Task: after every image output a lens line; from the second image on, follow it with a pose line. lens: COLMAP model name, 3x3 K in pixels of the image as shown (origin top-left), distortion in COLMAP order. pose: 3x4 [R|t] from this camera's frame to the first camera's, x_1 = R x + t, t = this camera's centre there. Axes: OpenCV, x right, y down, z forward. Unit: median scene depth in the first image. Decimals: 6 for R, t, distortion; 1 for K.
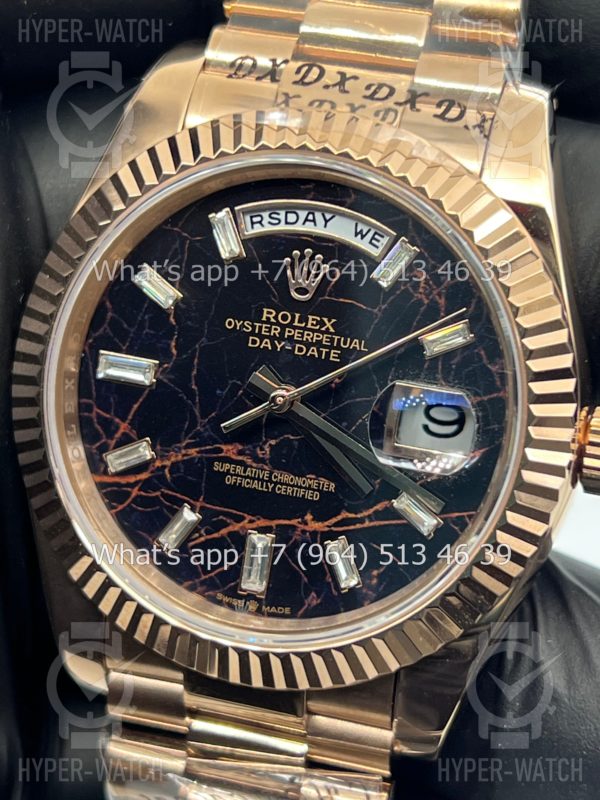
lens RADIAL K [[1918.9, 0, 300.0], [0, 1918.9, 400.0], [0, 0, 1]] dist [0.226504, 0.158402]
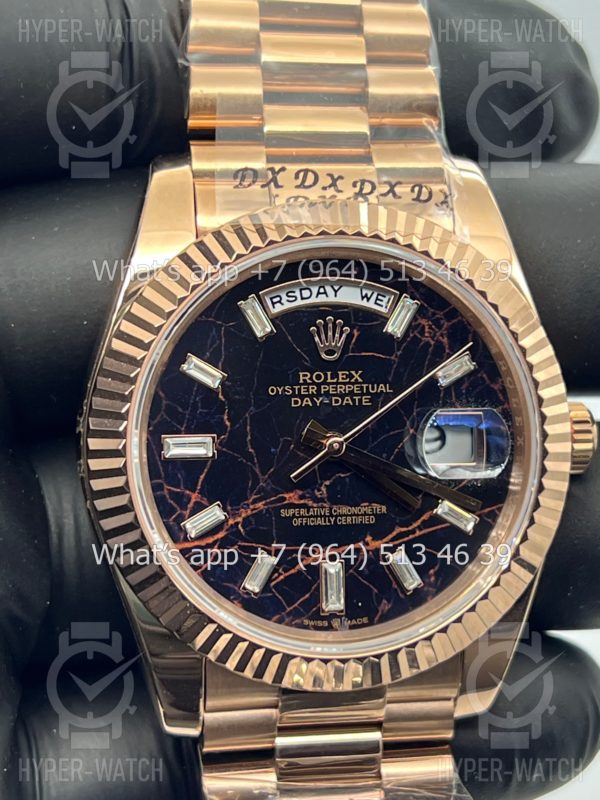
lens RADIAL K [[1918.9, 0, 300.0], [0, 1918.9, 400.0], [0, 0, 1]] dist [0.226504, 0.158402]
pose [[0.903086, -0.179736, 0.390038, -0.479746], [0.189384, 0.981804, 0.013936, -0.047488], [-0.385446, 0.061281, 0.920693, -0.082692]]
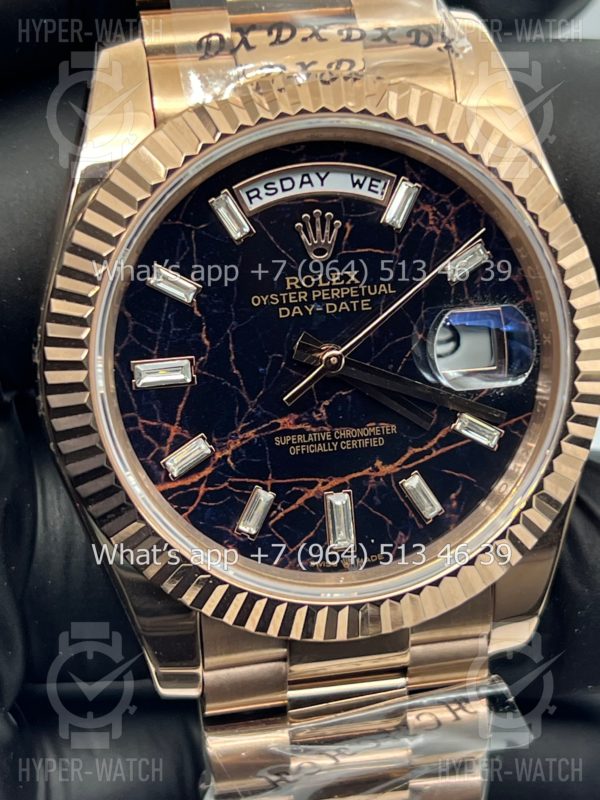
lens RADIAL K [[1918.9, 0, 300.0], [0, 1918.9, 400.0], [0, 0, 1]] dist [0.226504, 0.158402]
pose [[0.889780, -0.266851, 0.370245, -0.403229], [0.253159, 0.963586, 0.086099, -0.070718], [-0.379739, 0.017122, 0.924935, 0.062452]]
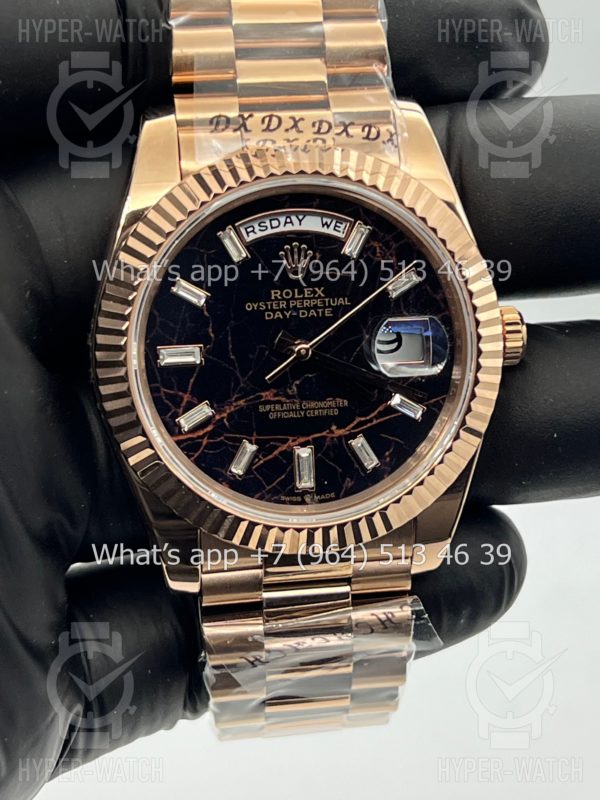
lens RADIAL K [[1918.9, 0, 300.0], [0, 1918.9, 400.0], [0, 0, 1]] dist [0.226504, 0.158402]
pose [[0.908201, -0.233441, 0.347383, -0.504208], [0.217770, 0.972371, 0.084092, -0.083238], [-0.357416, -0.000722, 0.933945, -0.315784]]
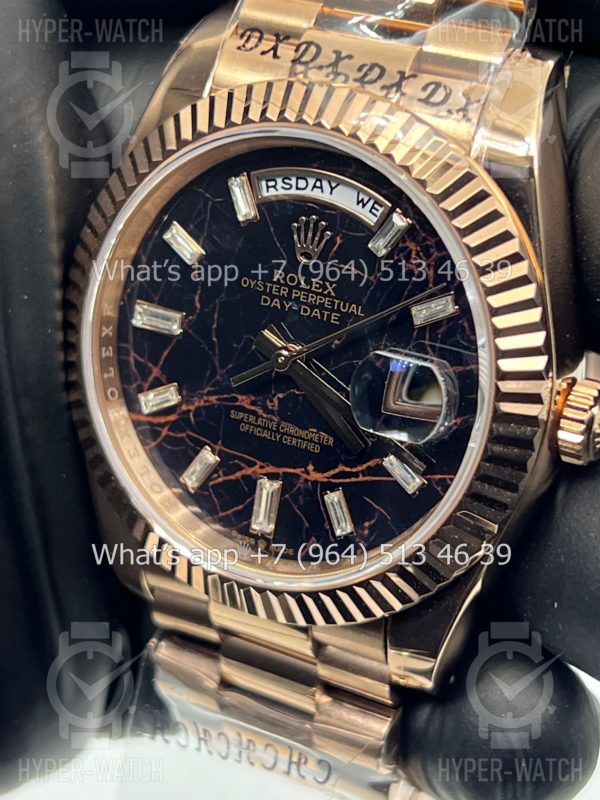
lens RADIAL K [[1918.9, 0, 300.0], [0, 1918.9, 400.0], [0, 0, 1]] dist [0.226504, 0.158402]
pose [[0.970230, 0.048850, -0.237209, 0.248551], [-0.018698, 0.991632, 0.127735, -0.111642], [0.241464, -0.119497, 0.963024, -0.022836]]
